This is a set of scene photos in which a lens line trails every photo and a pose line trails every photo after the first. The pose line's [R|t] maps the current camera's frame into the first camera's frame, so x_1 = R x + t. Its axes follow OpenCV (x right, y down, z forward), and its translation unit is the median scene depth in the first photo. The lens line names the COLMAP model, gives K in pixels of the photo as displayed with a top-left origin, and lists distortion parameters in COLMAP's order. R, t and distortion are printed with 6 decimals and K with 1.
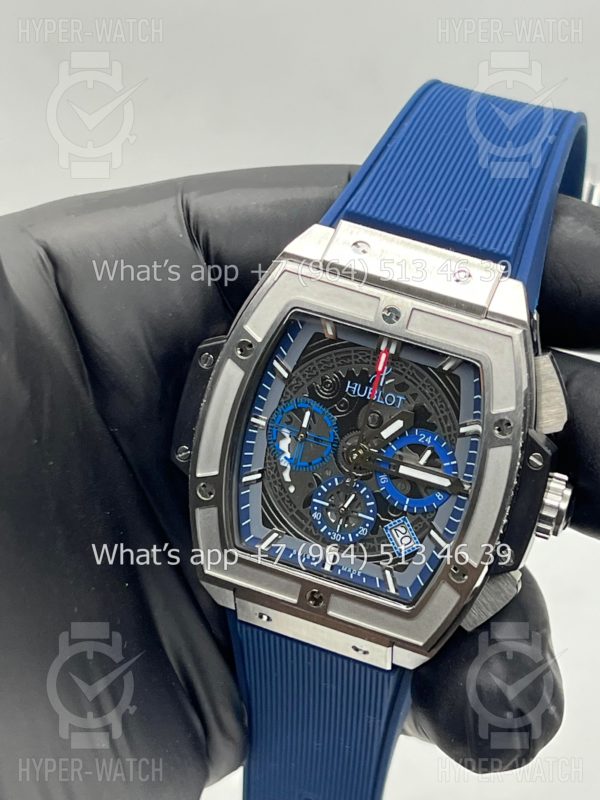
lens RADIAL K [[1904.4, 0, 299.1], [0, 1904.4, 398.2], [0, 0, 1]] dist [0.290495, 0.000000]
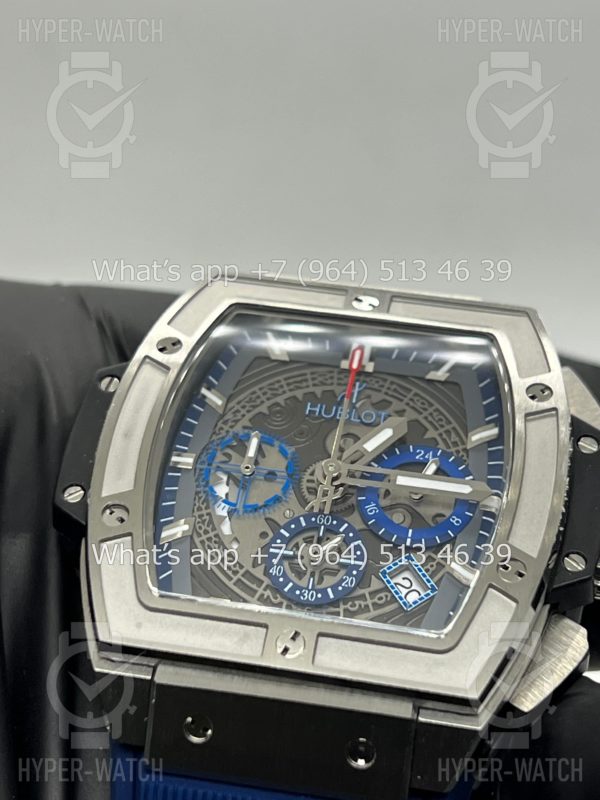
lens RADIAL K [[1904.4, 0, 295.3], [0, 1904.4, 369.2], [0, 0, 1]] dist [0.290495, 0.000000]
pose [[0.977803, 0.062085, 0.200115, -0.123844], [0.104157, 0.684690, -0.721353, 0.502020], [-0.181802, 0.726185, 0.663026, 0.509810]]
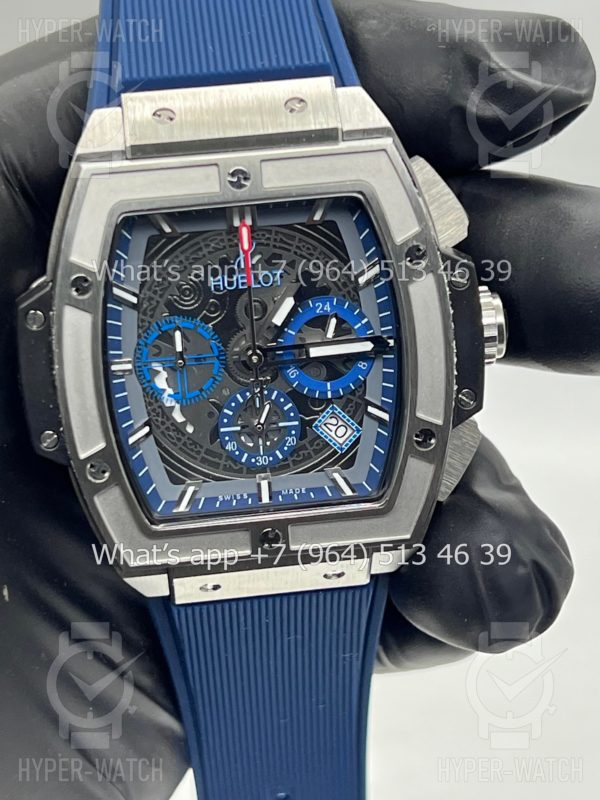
lens RADIAL K [[1904.4, 0, 304.4], [0, 1904.4, 381.9], [0, 0, 1]] dist [0.290495, 0.000000]
pose [[0.891467, -0.383164, 0.241809, -0.151571], [0.374778, 0.923509, 0.081690, -0.019134], [-0.254614, 0.017801, 0.966879, 0.203224]]
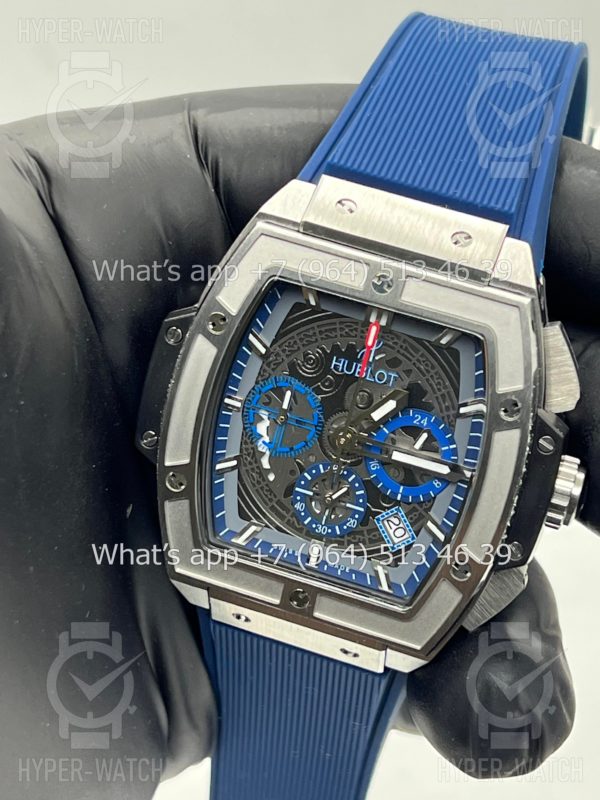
lens RADIAL K [[1904.4, 0, 294.8], [0, 1904.4, 391.5], [0, 0, 1]] dist [0.290495, 0.000000]
pose [[0.999327, -0.016275, 0.032877, -0.021899], [0.014828, 0.998932, 0.043772, -0.031909], [-0.033554, -0.043255, 0.998500, 0.108726]]
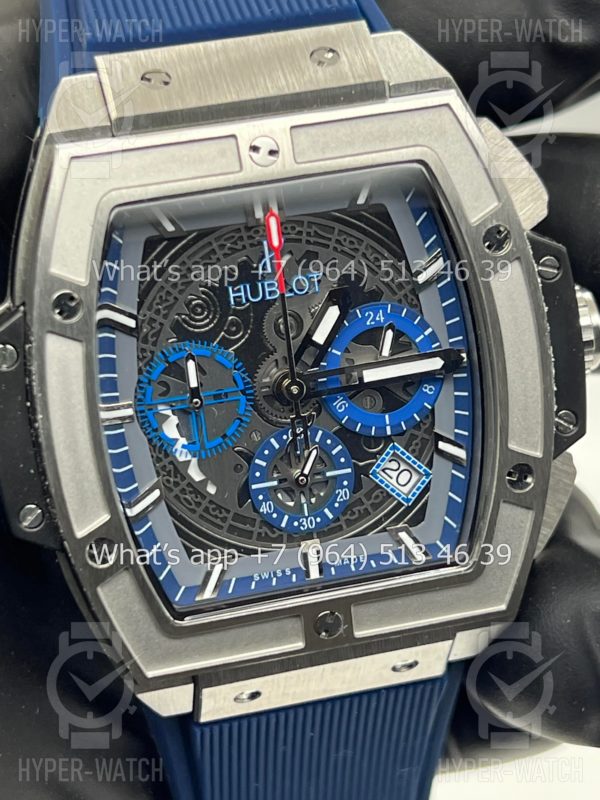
lens RADIAL K [[1904.4, 0, 304.0], [0, 1904.4, 378.2], [0, 0, 1]] dist [0.290495, 0.000000]
pose [[0.831392, -0.431867, 0.349683, -0.183131], [0.435337, 0.897292, 0.073138, -0.017111], [-0.345353, 0.091424, 0.934009, 0.411936]]
